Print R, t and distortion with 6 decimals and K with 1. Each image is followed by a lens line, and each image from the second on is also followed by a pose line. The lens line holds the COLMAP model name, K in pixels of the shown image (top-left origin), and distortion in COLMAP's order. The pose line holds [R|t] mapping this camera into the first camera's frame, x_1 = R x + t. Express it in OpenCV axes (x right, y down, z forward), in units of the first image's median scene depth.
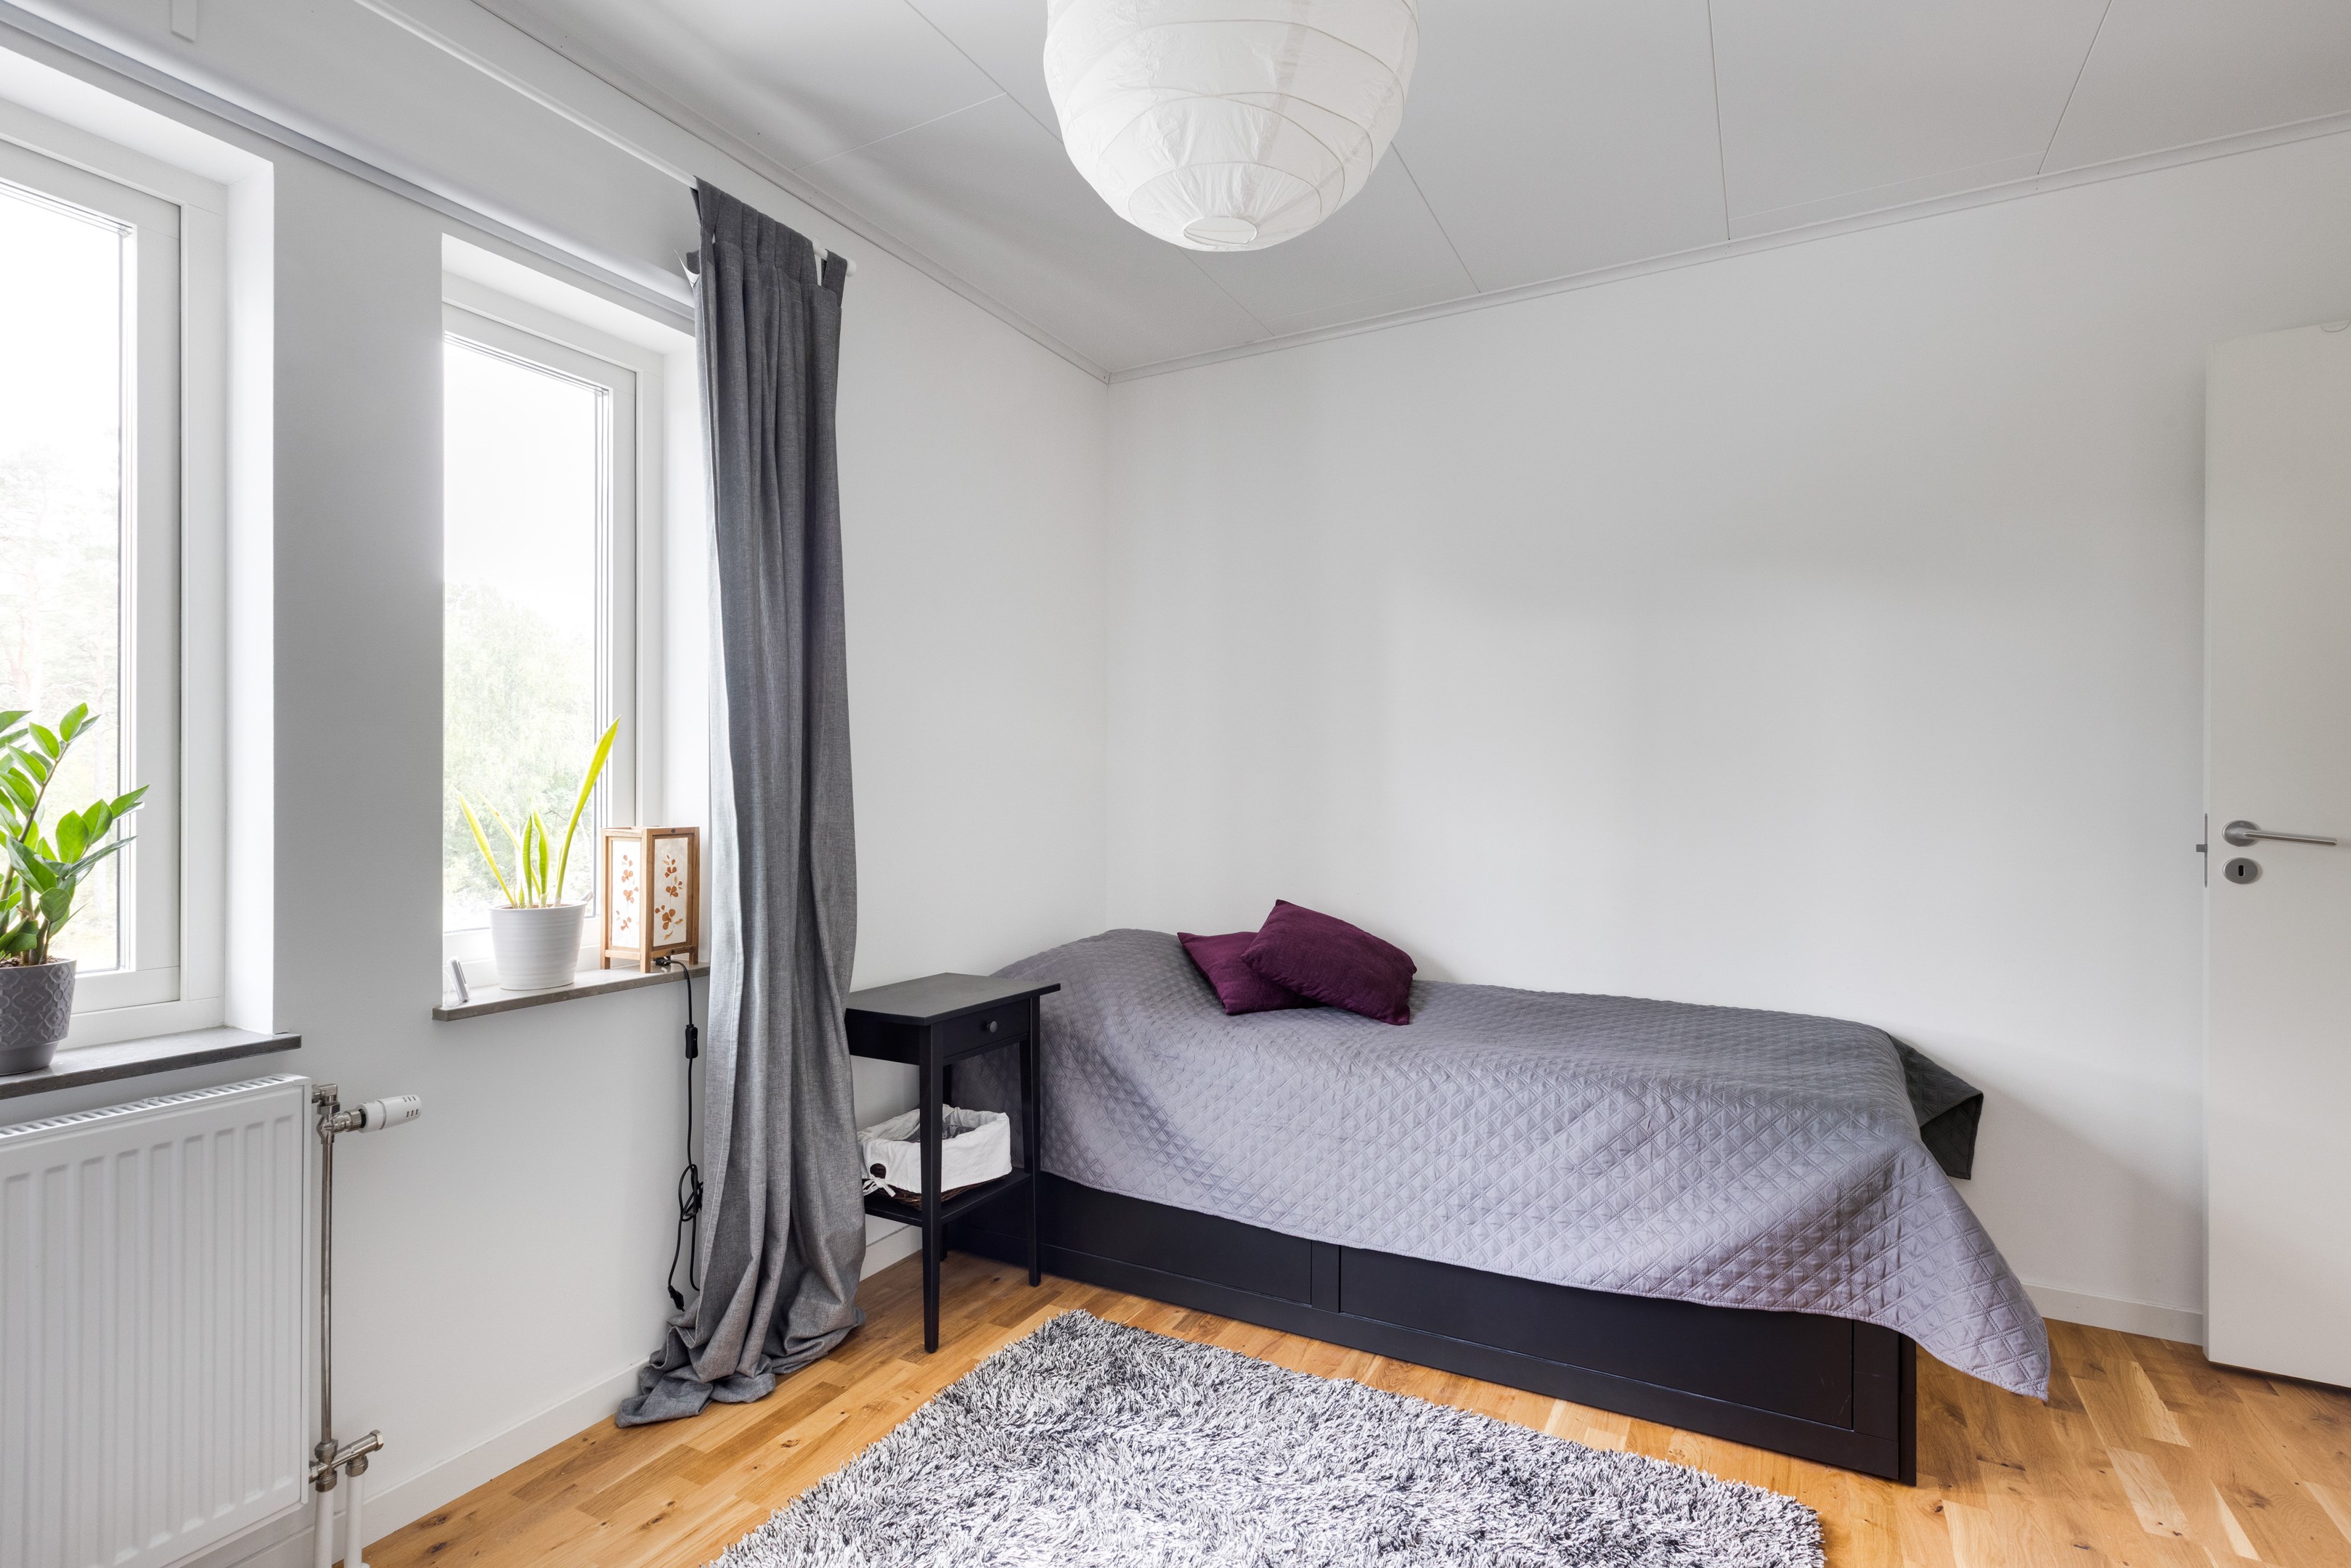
lens RADIAL K [[1149.6, 0, 1180.3], [0, 1149.6, 793.0], [0, 0, 1]] dist [-0.002252, -0.000180]
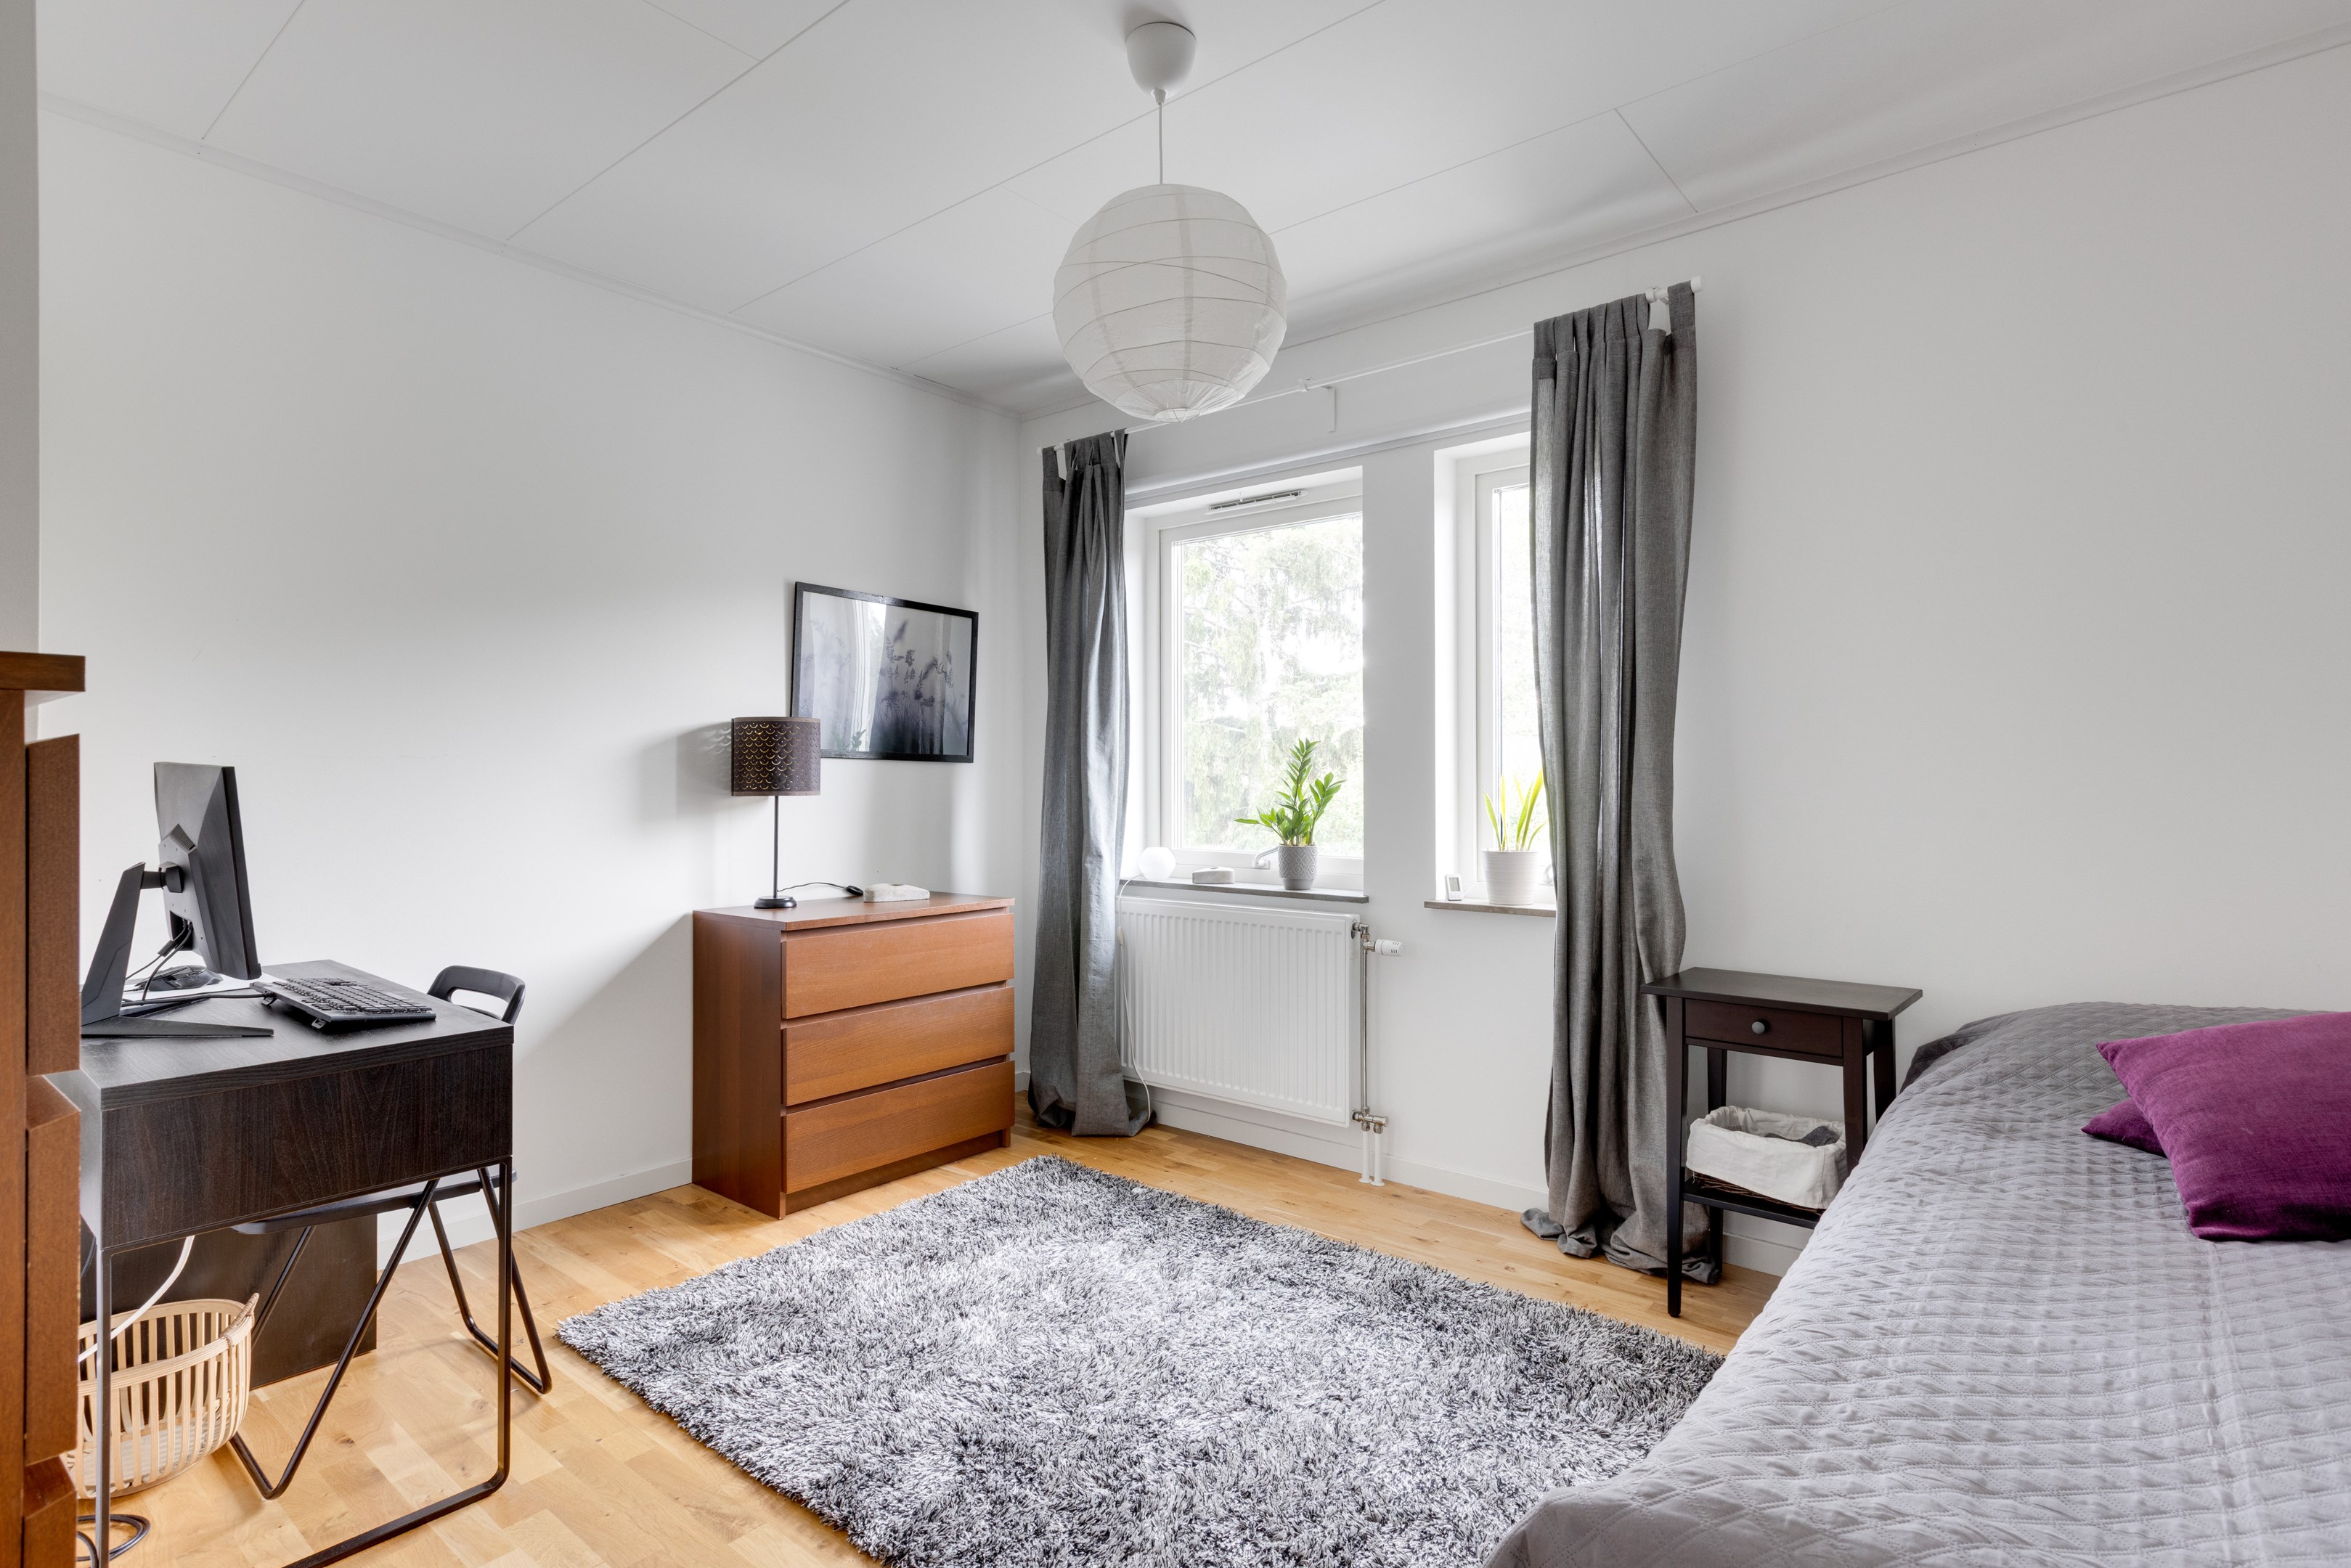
lens RADIAL K [[1163.7, 0, 1162.0], [0, 1163.7, 763.8], [0, 0, 1]] dist [-0.000652, -0.000004]
pose [[-0.216373, -0.007929, -0.976279, 1.127569], [-0.000365, 0.999968, -0.008041, -0.002659], [0.976311, -0.001383, -0.216369, 0.963469]]
